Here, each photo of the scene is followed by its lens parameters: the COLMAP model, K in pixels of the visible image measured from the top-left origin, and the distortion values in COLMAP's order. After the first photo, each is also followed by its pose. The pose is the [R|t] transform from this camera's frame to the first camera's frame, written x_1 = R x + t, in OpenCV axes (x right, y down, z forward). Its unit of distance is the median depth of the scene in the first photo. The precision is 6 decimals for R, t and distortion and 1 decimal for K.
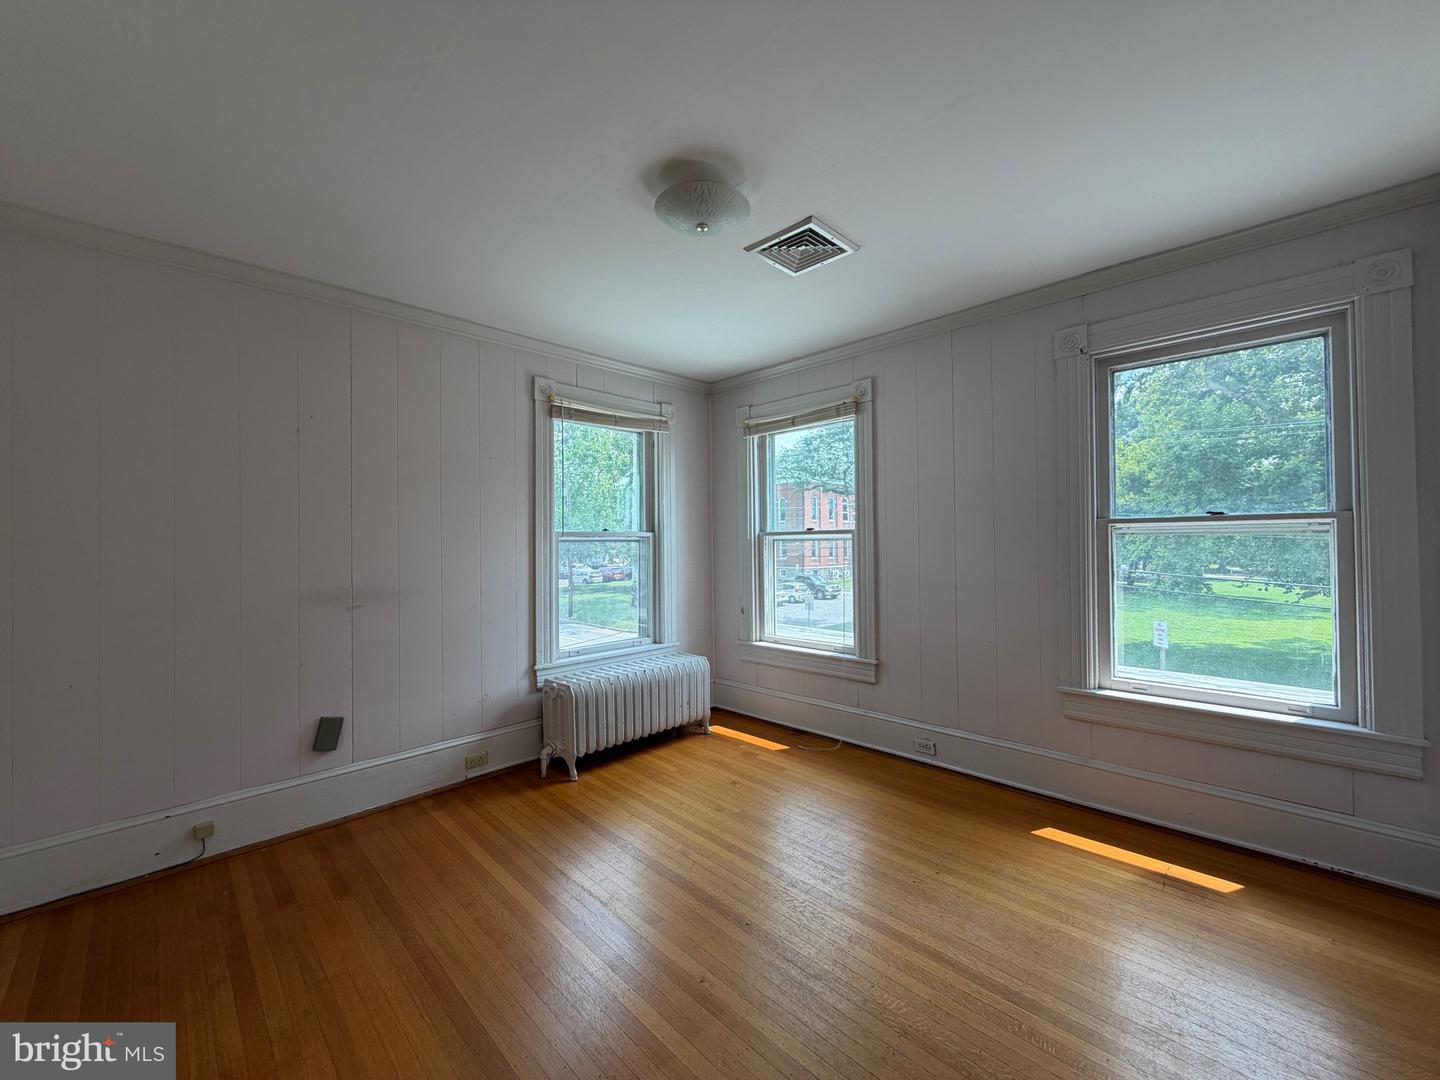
lens RADIAL K [[575.3, 0, 717.4], [0, 575.3, 533.8], [0, 0, 1]] dist [-0.000136, 0.000475]
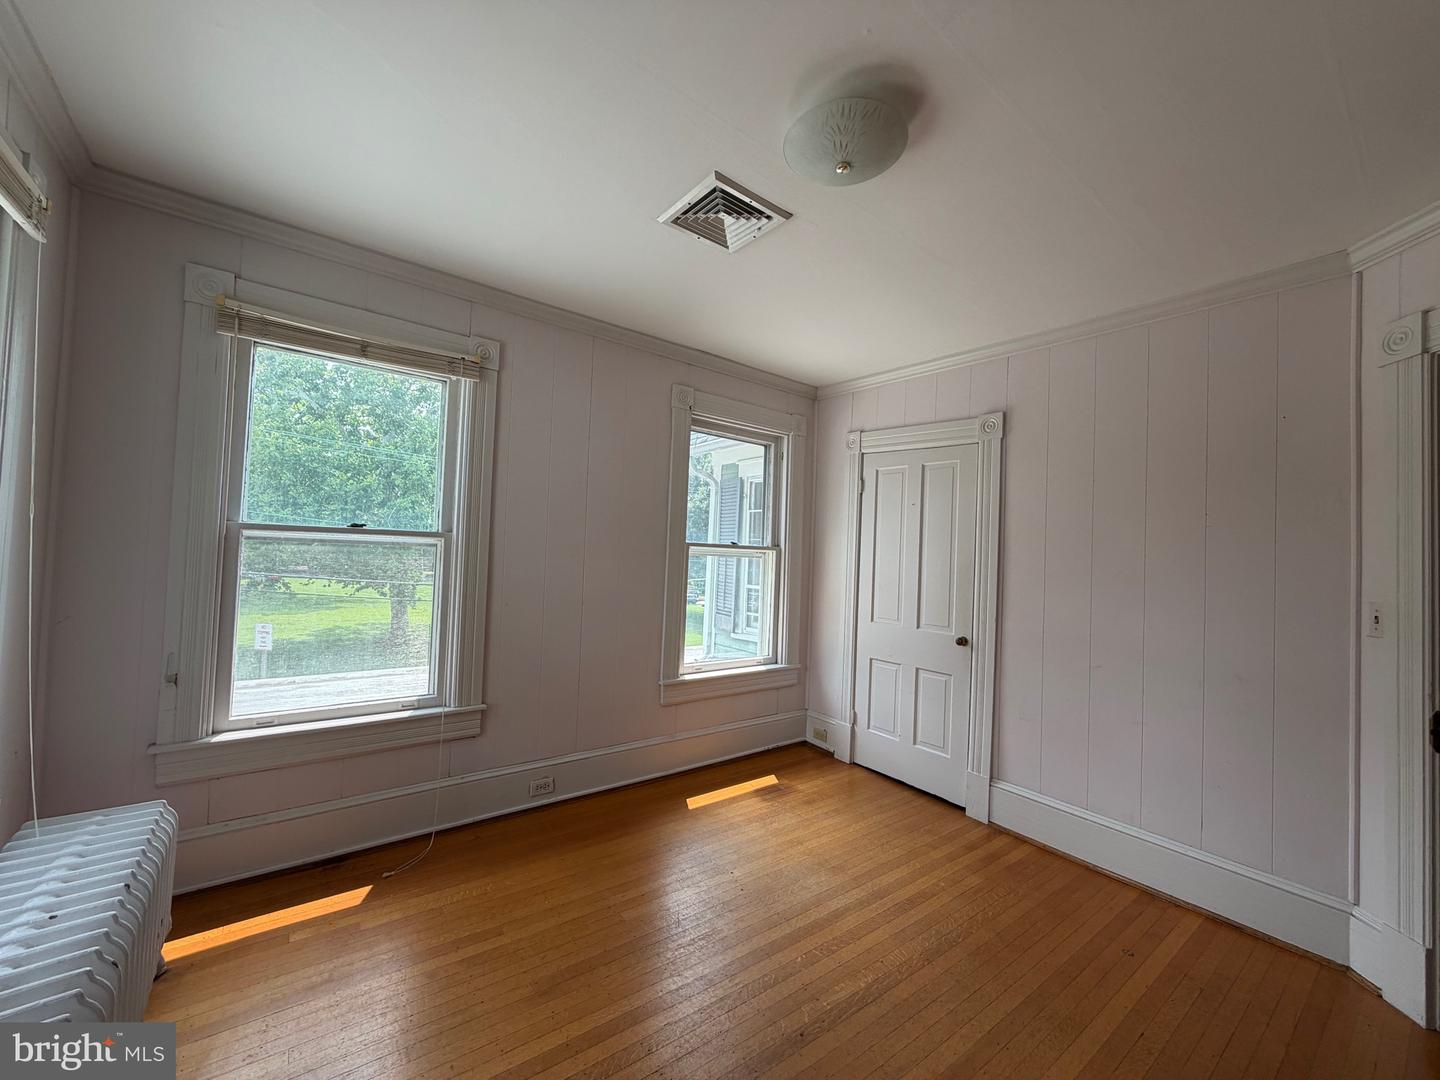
lens RADIAL K [[575.3, 0, 710.1], [0, 575.3, 536.4], [0, 0, 1]] dist [-0.000136, 0.000475]
pose [[0.130541, 0.047461, 0.990306, -0.438780], [-0.057025, 0.997559, -0.040291, 0.007518], [-0.989802, -0.051213, 0.132929, 0.575297]]
